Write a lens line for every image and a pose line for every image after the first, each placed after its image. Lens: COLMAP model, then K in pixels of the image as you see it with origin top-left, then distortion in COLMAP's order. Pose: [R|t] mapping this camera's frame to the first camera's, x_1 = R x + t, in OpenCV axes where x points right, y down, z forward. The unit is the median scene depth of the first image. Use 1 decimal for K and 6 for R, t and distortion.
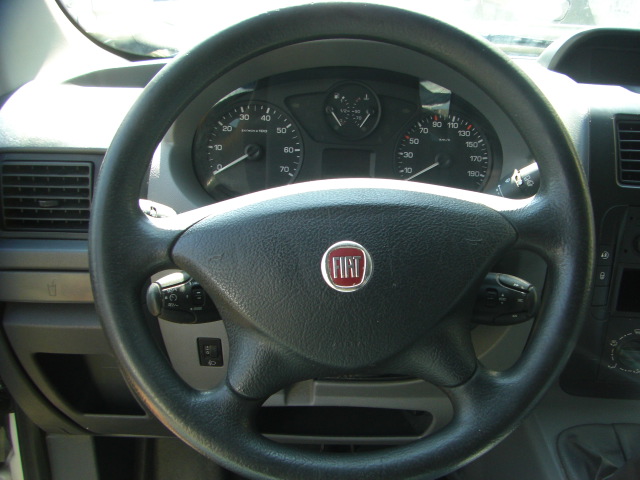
lens RADIAL K [[703.7, 0, 320.3], [0, 703.7, 240.4], [0, 0, 1]] dist [-0.138122, 0.000000]
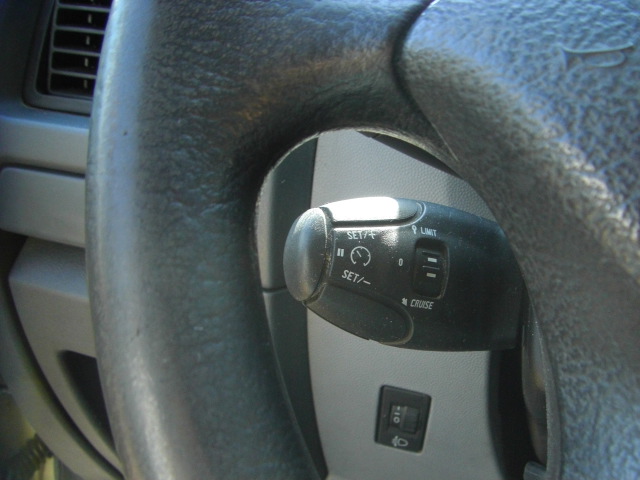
lens RADIAL K [[703.7, 0, 322.7], [0, 703.7, 239.7], [0, 0, 1]] dist [-0.138122, 0.000000]
pose [[0.956609, 0.164567, -0.240453, -0.145012], [-0.182298, 0.981797, -0.053301, 0.094090], [0.227305, 0.094822, 0.969196, 0.652502]]
